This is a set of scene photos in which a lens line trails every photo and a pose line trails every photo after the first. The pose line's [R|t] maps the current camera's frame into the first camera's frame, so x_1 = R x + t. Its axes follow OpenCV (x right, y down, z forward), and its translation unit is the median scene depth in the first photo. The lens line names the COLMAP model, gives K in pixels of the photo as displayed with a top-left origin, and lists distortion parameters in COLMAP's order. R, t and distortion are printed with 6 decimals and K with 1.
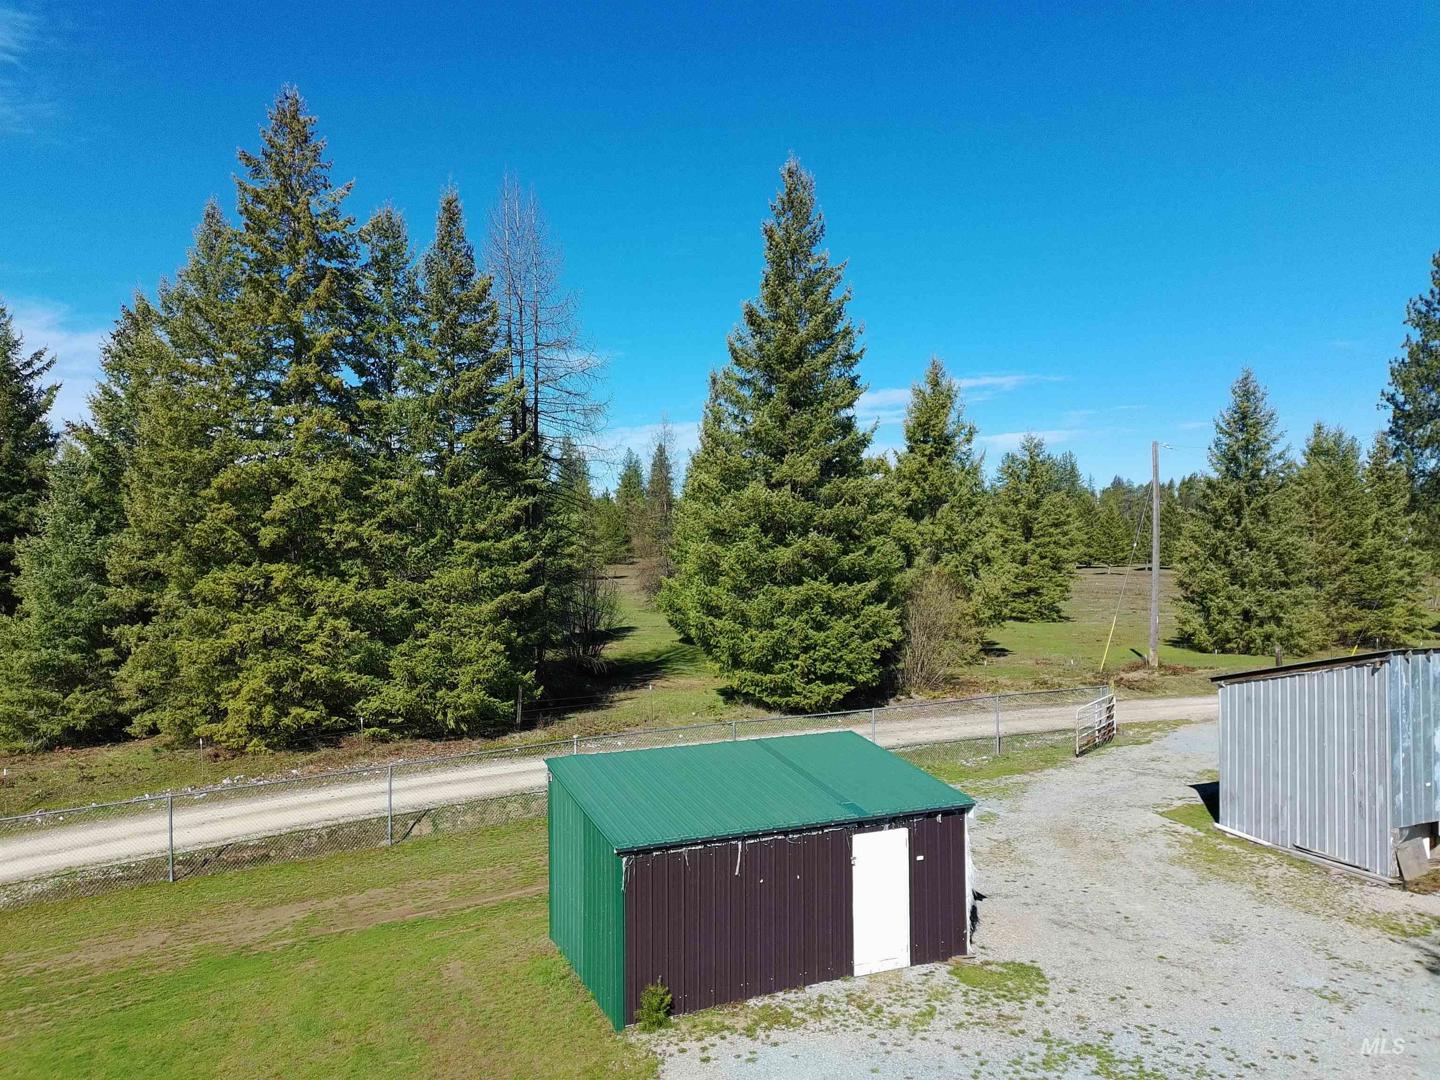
lens RADIAL K [[1066.7, 0, 716.4], [0, 1066.7, 542.2], [0, 0, 1]] dist [0.073008, -0.079086]
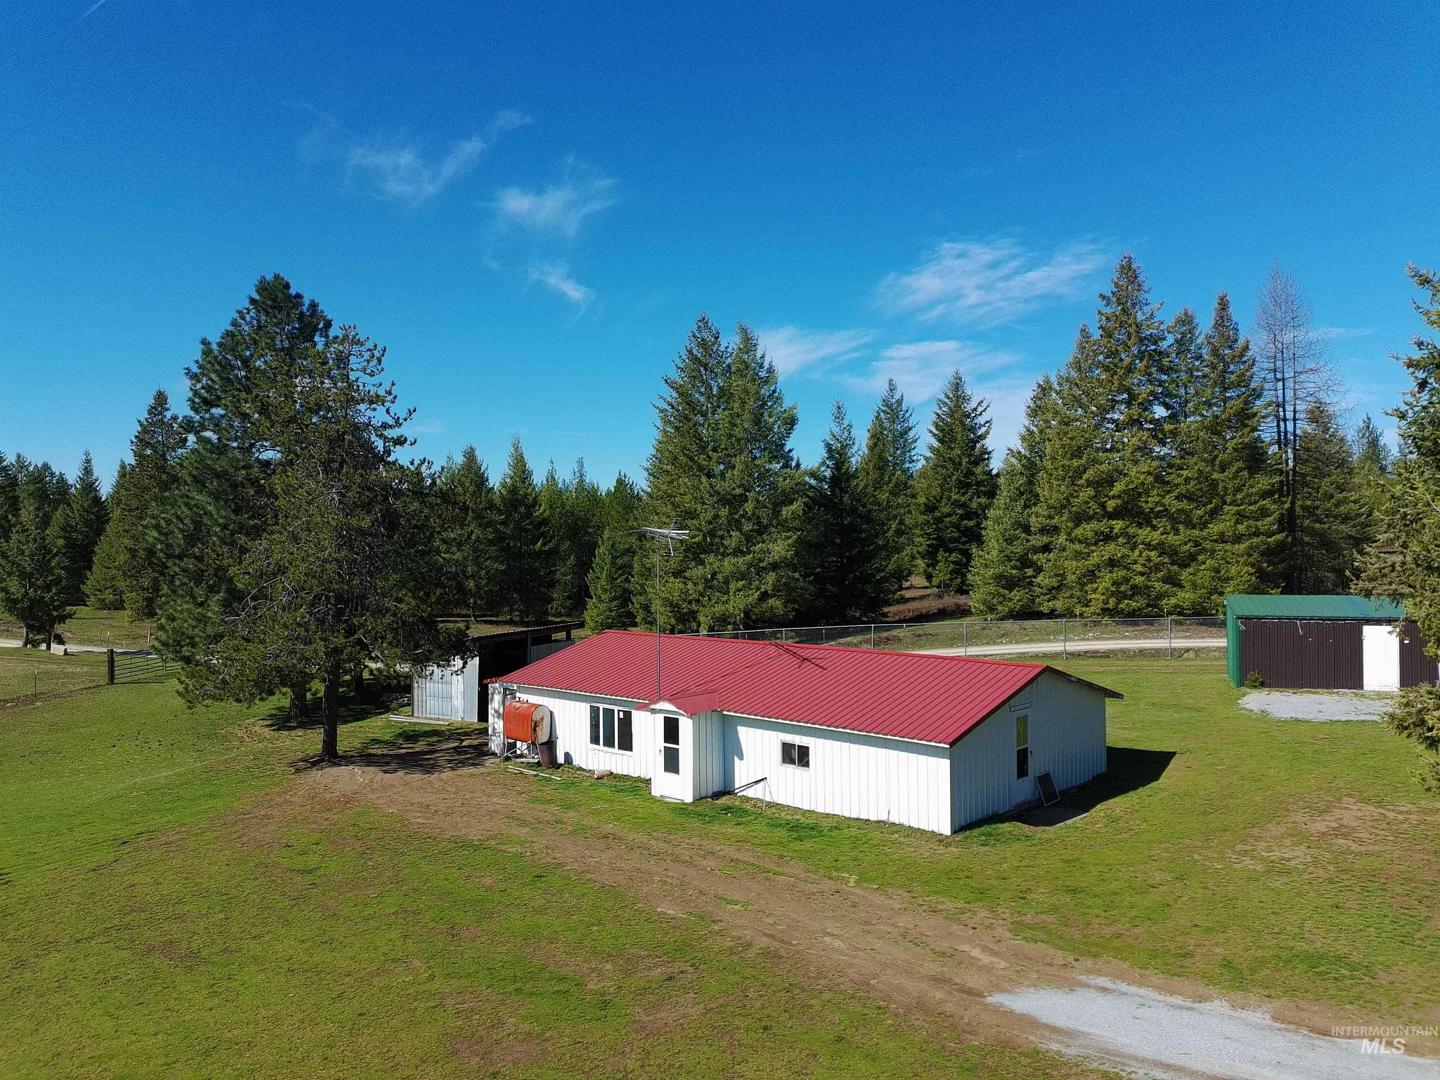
lens RADIAL K [[1066.7, 0, 716.4], [0, 1066.7, 542.2], [0, 0, 1]] dist [0.073008, -0.079086]
pose [[0.716534, -0.000941, -0.697551, 0.354258], [0.004616, 0.999984, 0.003393, 0.045066], [0.697537, -0.005651, 0.716527, -0.730746]]
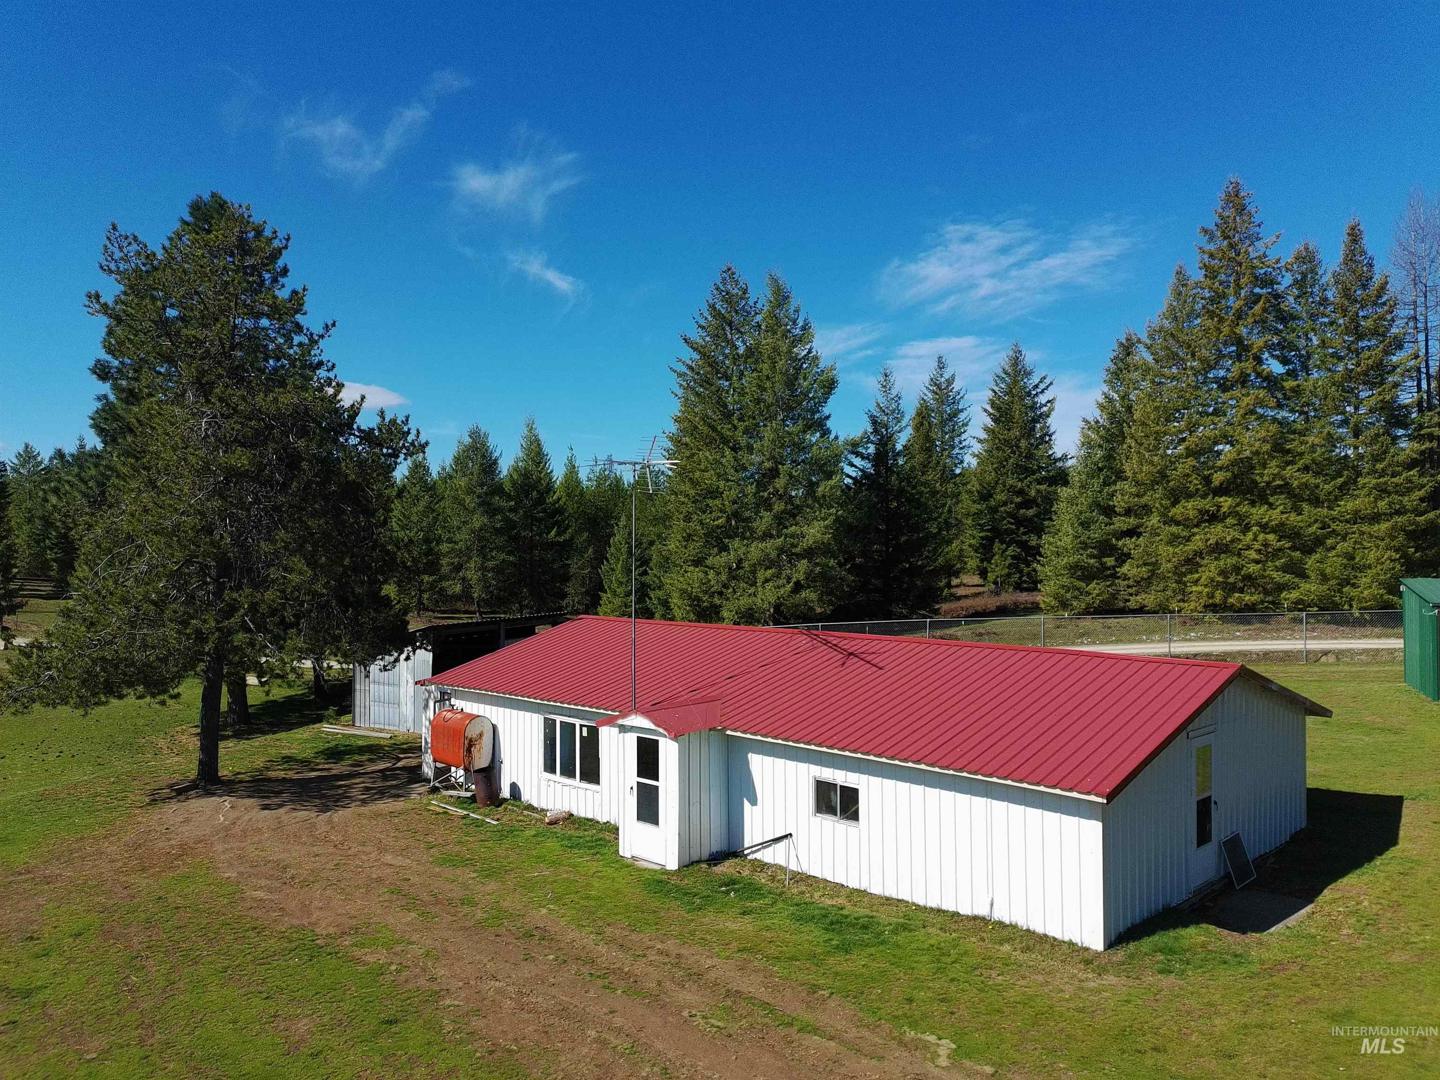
lens RADIAL K [[1062.5, 0, 720.0], [0, 1062.5, 540.0], [0, 0, 1]] dist [0.114902, -0.169081]
pose [[0.694542, -0.002186, -0.719448, 0.178834], [-0.000972, 0.999992, -0.003976, 0.082245], [0.719451, 0.003461, 0.694534, -0.525808]]
